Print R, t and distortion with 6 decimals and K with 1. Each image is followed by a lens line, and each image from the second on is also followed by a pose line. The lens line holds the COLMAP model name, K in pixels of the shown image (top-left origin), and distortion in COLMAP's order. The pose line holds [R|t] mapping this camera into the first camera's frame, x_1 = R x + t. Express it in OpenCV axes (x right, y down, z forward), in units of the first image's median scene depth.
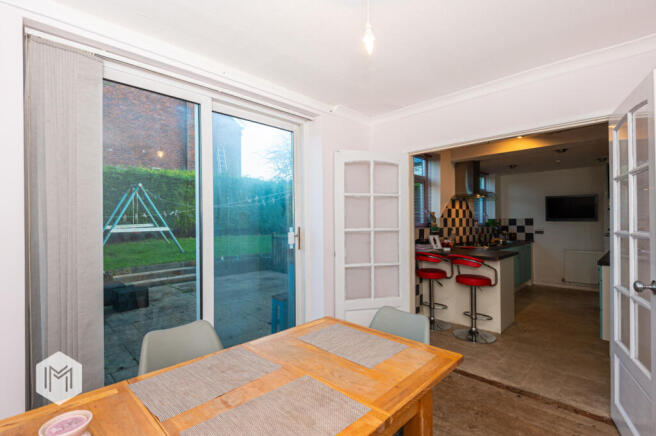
lens RADIAL K [[309.3, 0, 327.2], [0, 309.3, 218.0], [0, 0, 1]] dist [0.002413, -0.000556]
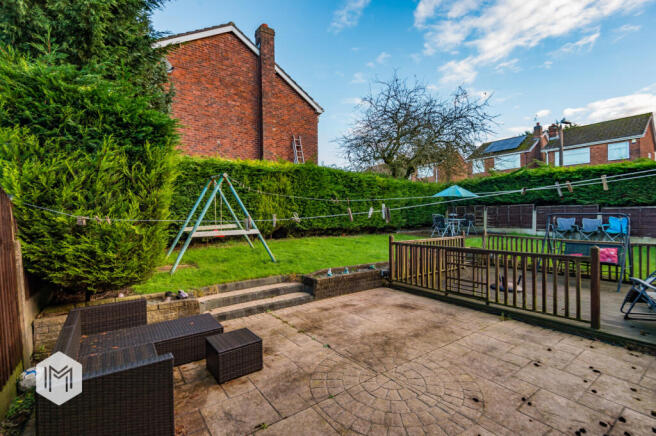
lens RADIAL K [[309.3, 0, 327.1], [0, 309.3, 218.4], [0, 0, 1]] dist [0.002413, -0.000556]
pose [[0.986663, -0.005928, -0.162669, -0.200885], [0.007795, 0.999911, 0.010843, -0.004287], [0.162590, -0.011966, 0.986621, 0.244837]]
